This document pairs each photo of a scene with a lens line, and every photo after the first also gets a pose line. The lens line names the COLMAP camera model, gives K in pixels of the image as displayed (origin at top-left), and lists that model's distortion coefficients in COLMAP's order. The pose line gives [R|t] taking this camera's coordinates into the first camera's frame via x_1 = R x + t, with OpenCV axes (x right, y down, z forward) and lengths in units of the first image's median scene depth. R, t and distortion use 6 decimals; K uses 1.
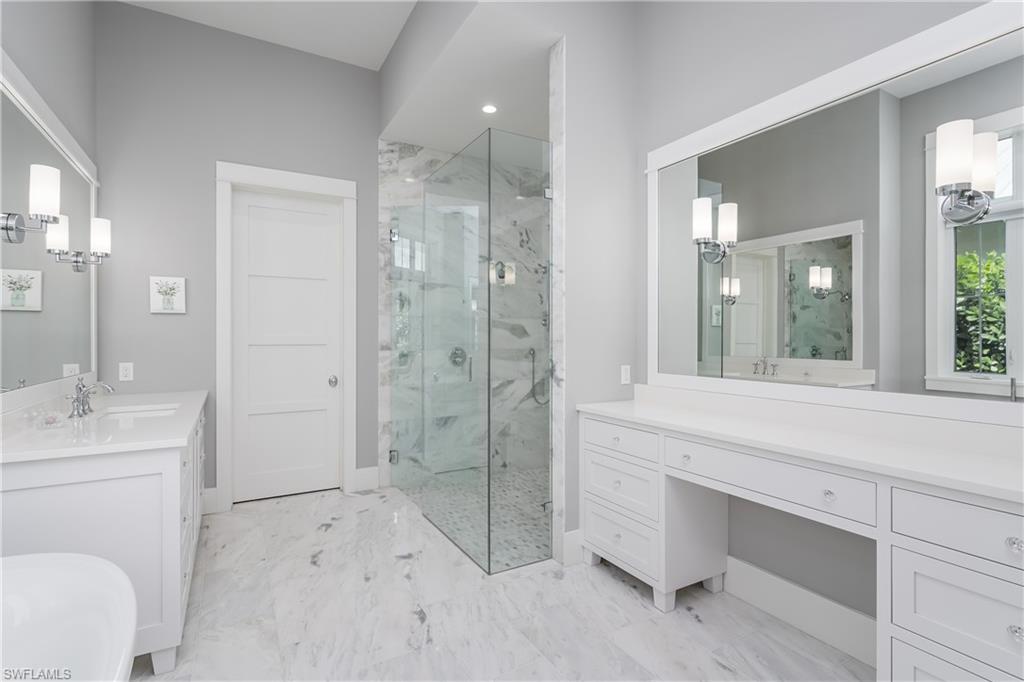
lens RADIAL K [[490.3, 0, 512.6], [0, 490.3, 335.9], [0, 0, 1]] dist [0.001015, -0.000100]
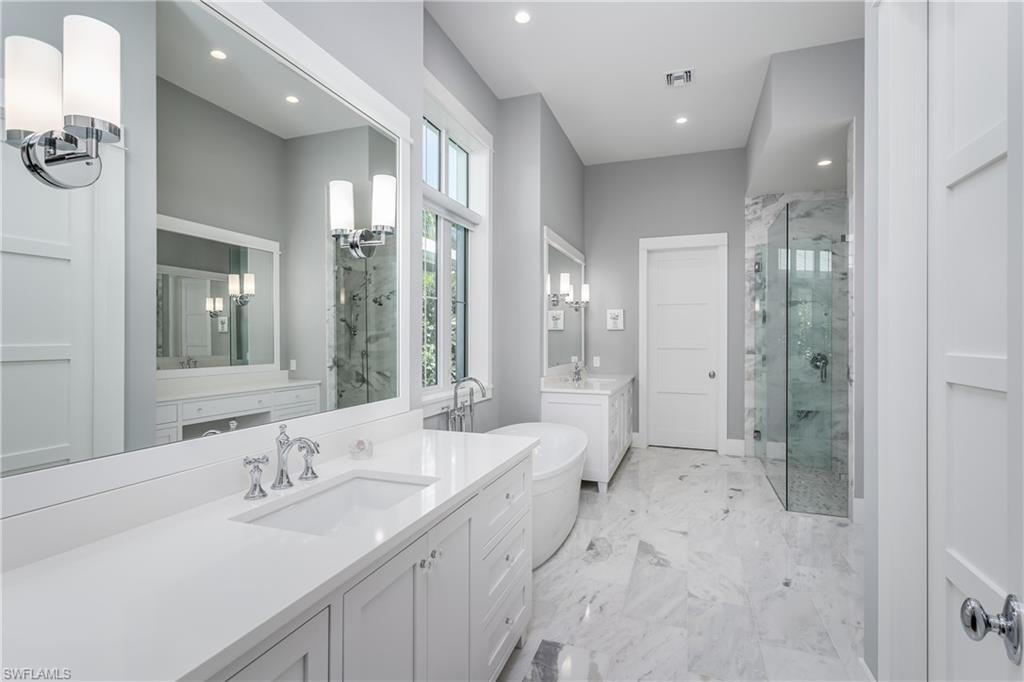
lens RADIAL K [[490.3, 0, 512.6], [0, 490.3, 335.9], [0, 0, 1]] dist [0.001015, -0.000100]
pose [[0.646801, 0.000689, -0.762659, 0.352880], [-0.001828, 0.999998, -0.000647, -0.018898], [0.762657, 0.001812, 0.646801, -0.370276]]
